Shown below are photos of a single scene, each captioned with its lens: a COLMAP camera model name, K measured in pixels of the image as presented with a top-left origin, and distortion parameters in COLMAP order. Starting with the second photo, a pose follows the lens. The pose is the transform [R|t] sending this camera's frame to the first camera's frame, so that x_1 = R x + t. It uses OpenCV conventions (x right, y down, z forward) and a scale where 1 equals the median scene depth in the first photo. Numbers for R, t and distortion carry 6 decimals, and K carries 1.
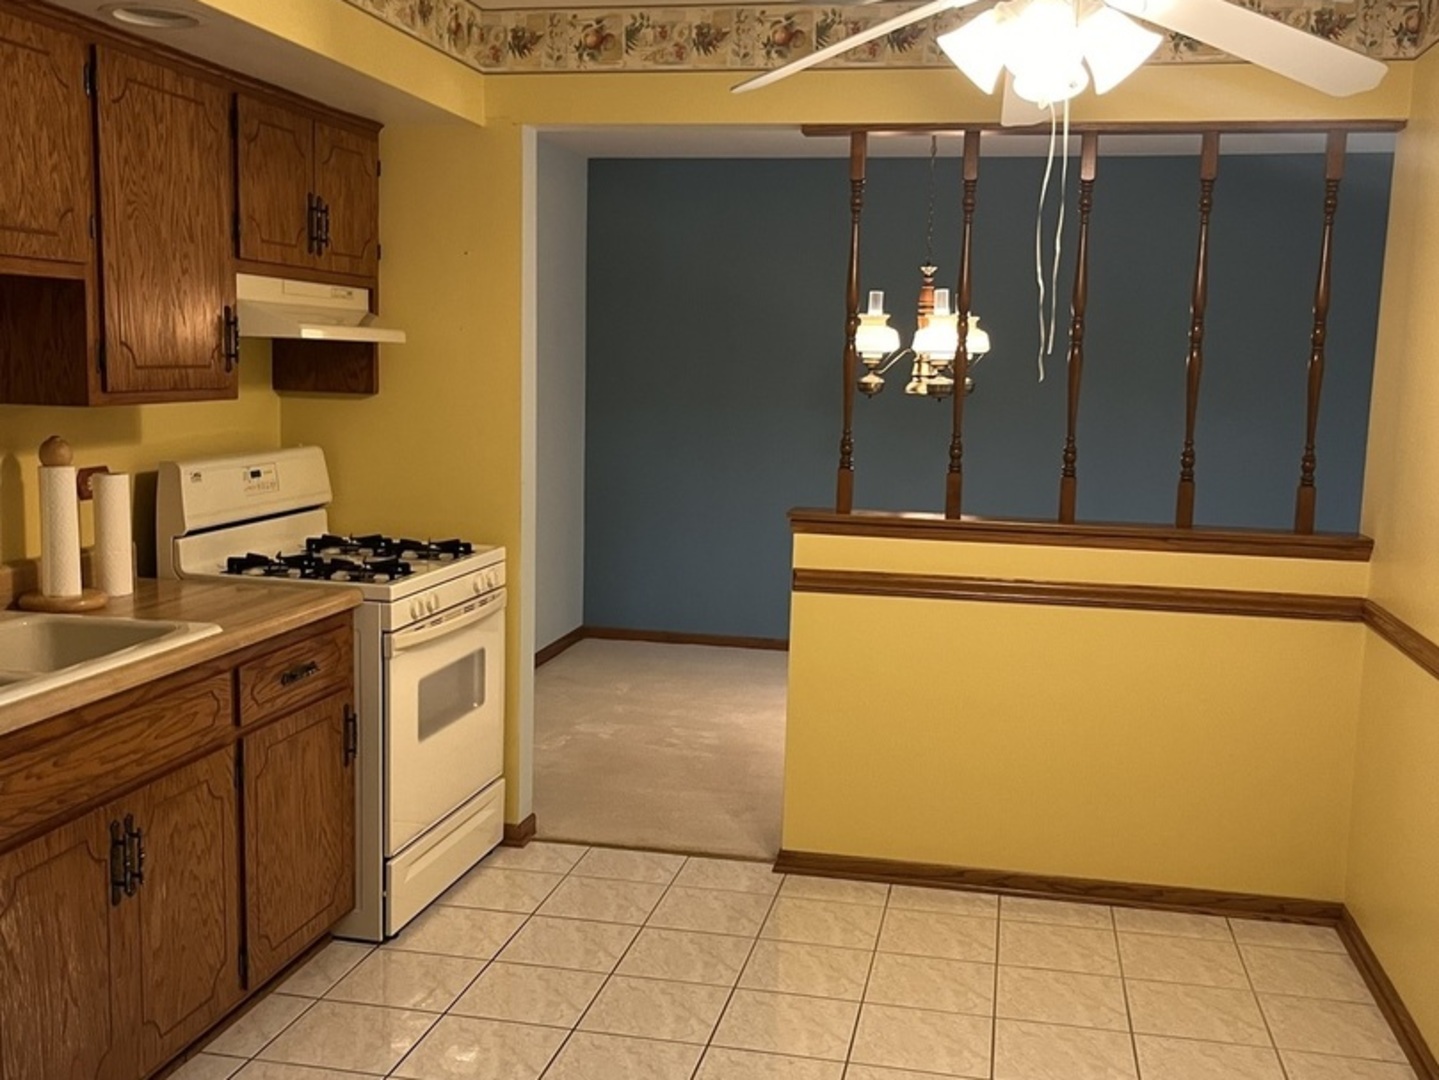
lens RADIAL K [[1441.1, 0, 715.4], [0, 1441.1, 540.0], [0, 0, 1]] dist [0.027829, 0.000000]
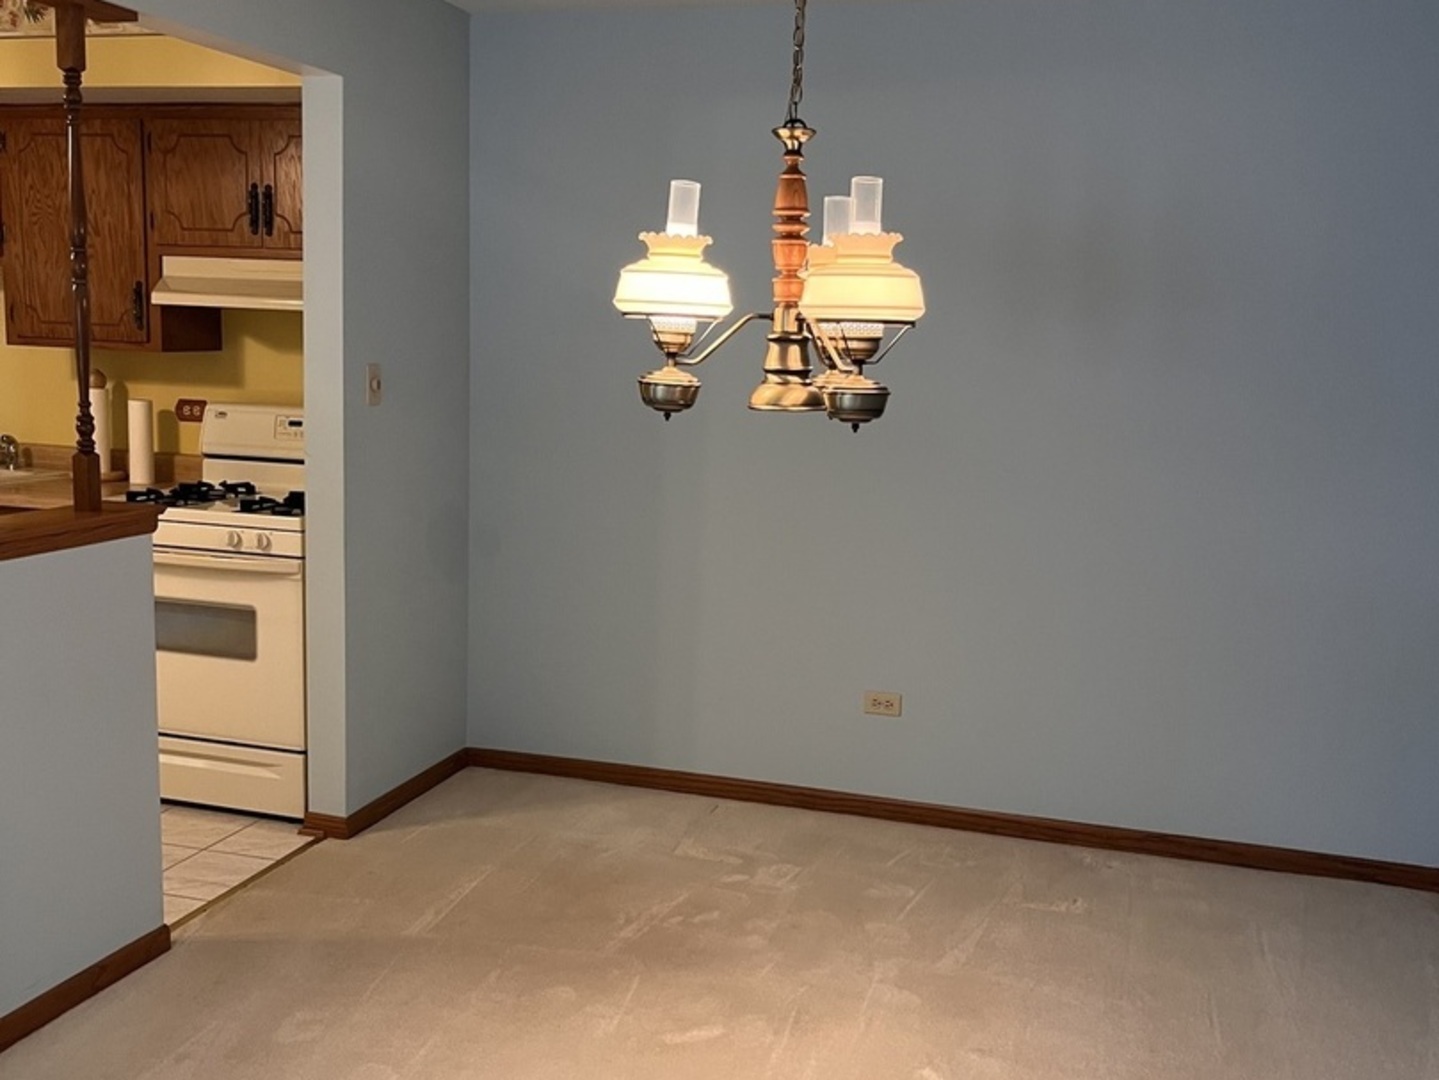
lens RADIAL K [[1441.1, 0, 721.0], [0, 1441.1, 548.2], [0, 0, 1]] dist [0.027829, 0.000000]
pose [[-0.071567, 0.124022, -0.989695, 0.961806], [-0.166486, 0.976835, 0.134449, -0.184789], [0.983443, 0.174392, -0.049261, 1.596057]]
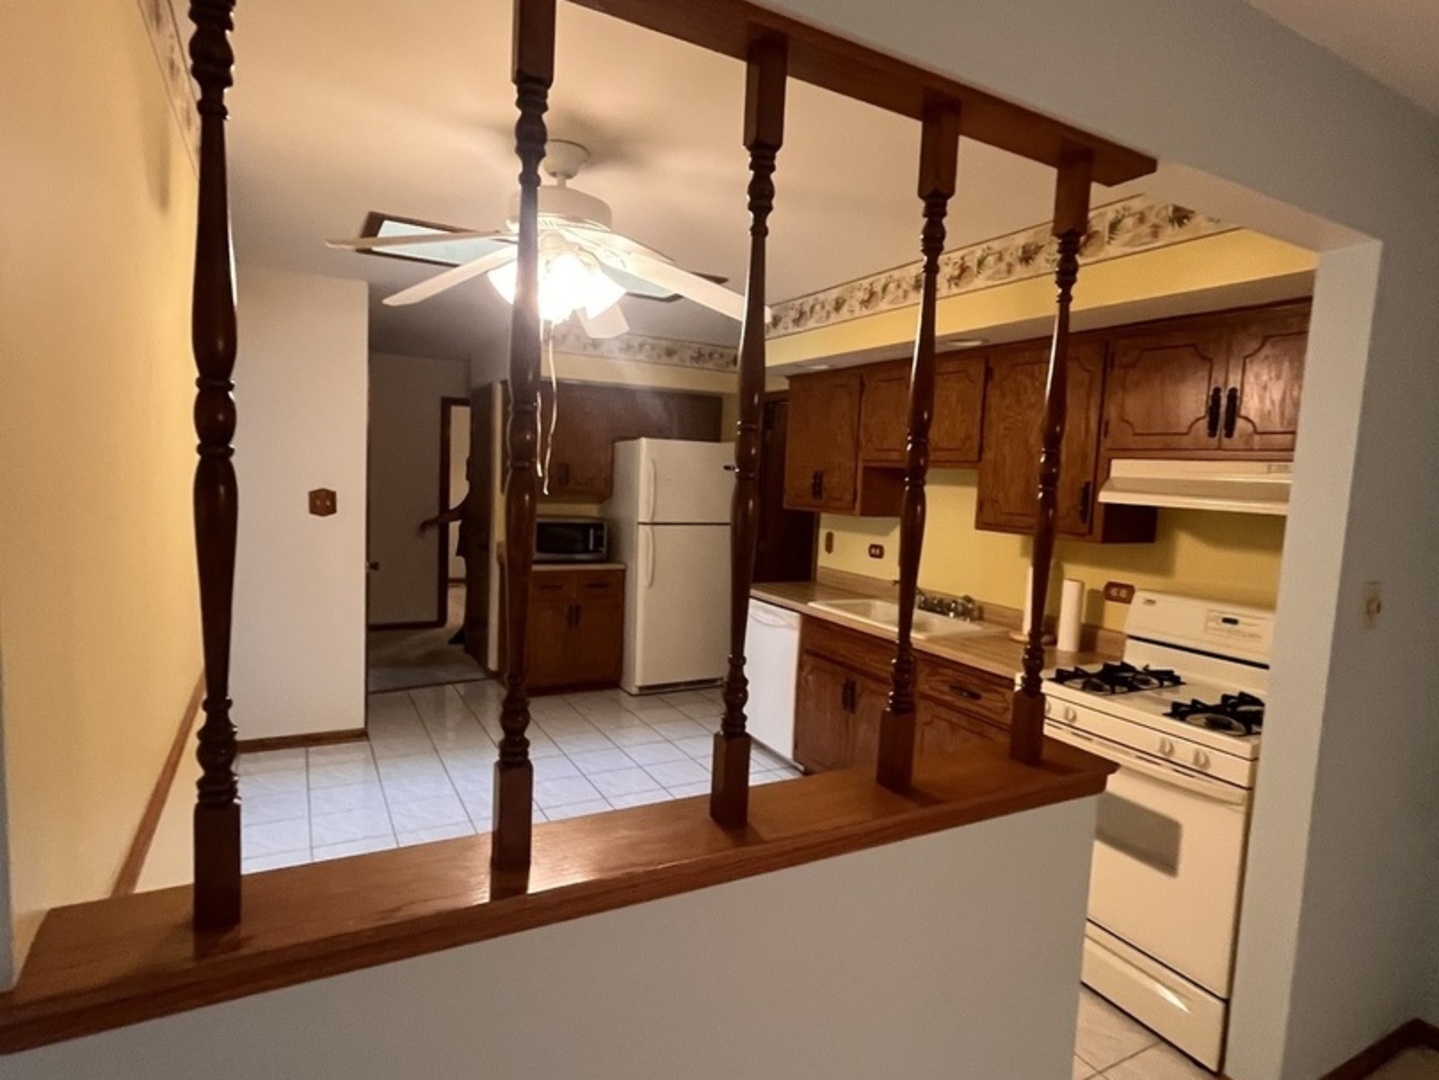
lens RADIAL K [[787.7, 0, 718.6], [0, 787.7, 541.8], [0, 0, 1]] dist [-0.002945, 0.000035]
pose [[-0.752870, -0.002449, -0.658165, 0.493297], [-0.150866, 0.974010, 0.168950, -0.176029], [0.640645, 0.226492, -0.733673, 1.337566]]
